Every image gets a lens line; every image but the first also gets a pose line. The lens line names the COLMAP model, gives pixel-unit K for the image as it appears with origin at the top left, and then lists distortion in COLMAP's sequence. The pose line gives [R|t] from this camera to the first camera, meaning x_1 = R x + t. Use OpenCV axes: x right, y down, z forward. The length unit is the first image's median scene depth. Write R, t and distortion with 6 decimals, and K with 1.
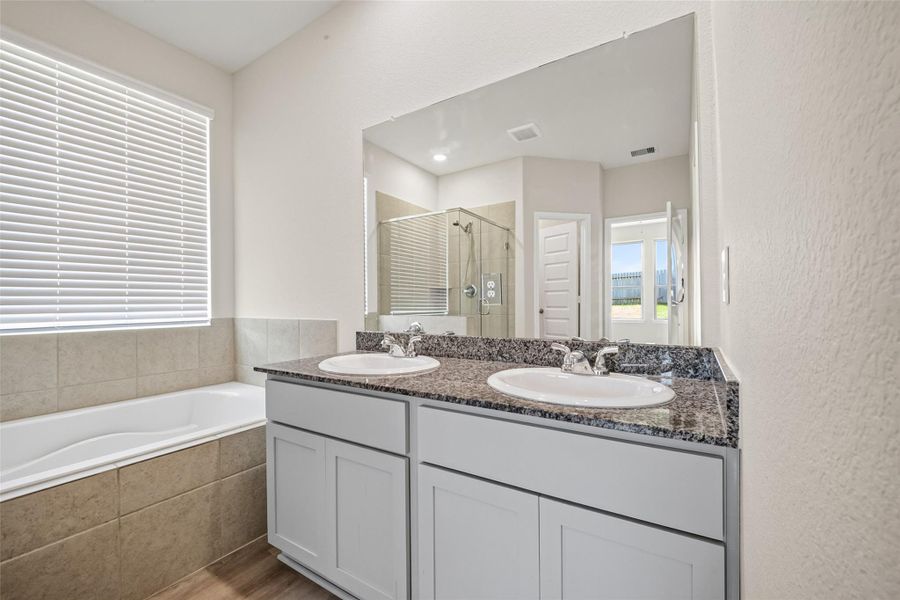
lens RADIAL K [[369.4, 0, 447.6], [0, 369.4, 298.9], [0, 0, 1]] dist [0.002182, -0.006482]
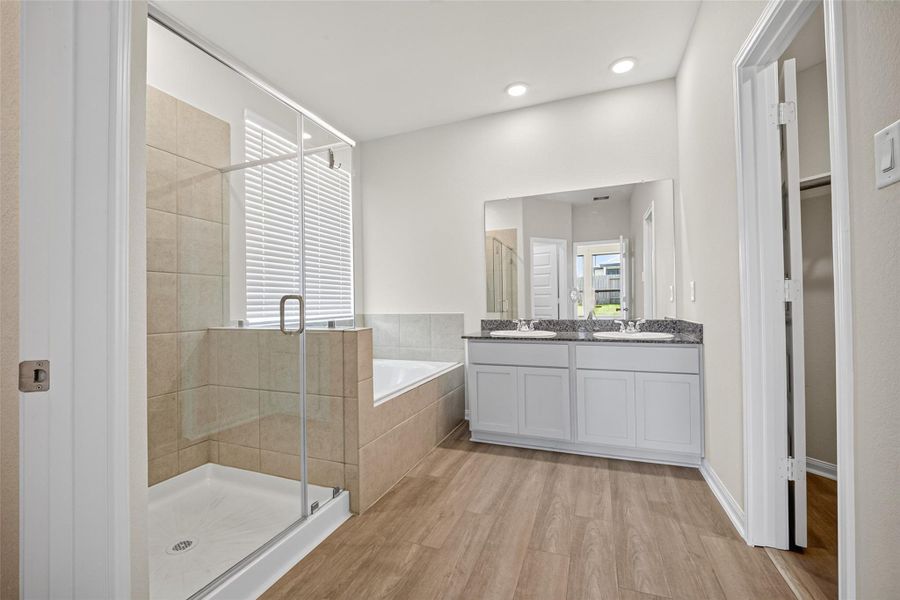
lens RADIAL K [[369.4, 0, 449.1], [0, 369.4, 299.4], [0, 0, 1]] dist [0.002182, -0.006482]
pose [[0.979230, -0.003986, 0.202712, -0.566793], [0.004612, 0.999986, -0.002615, 0.000059], [-0.202698, 0.003495, 0.979235, -0.479865]]
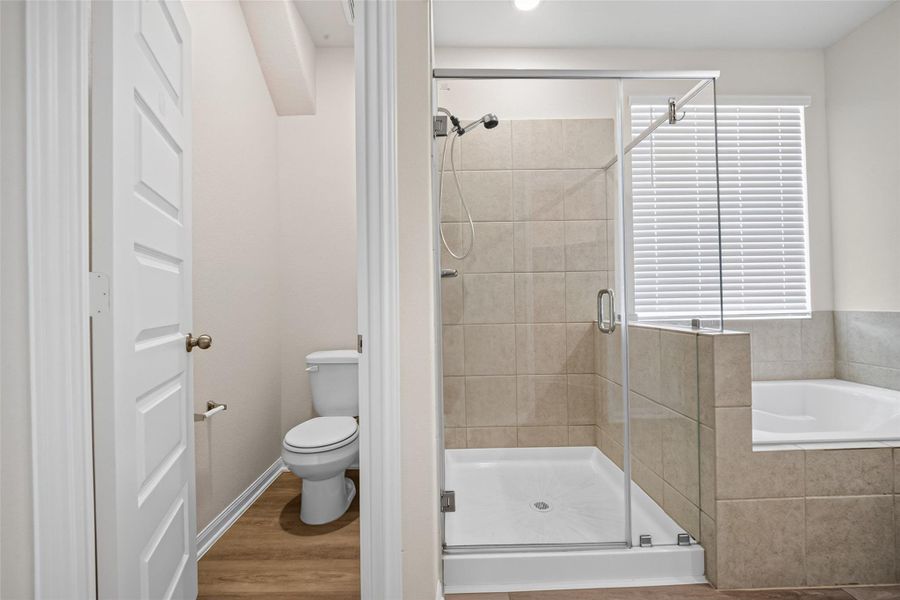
lens RADIAL K [[369.4, 0, 450.7], [0, 369.4, 301.5], [0, 0, 1]] dist [0.002182, -0.006482]
pose [[0.570309, -0.005259, -0.821413, -0.383730], [0.022468, 0.999705, 0.009199, -0.002467], [0.821123, -0.023702, 0.570259, -0.335449]]
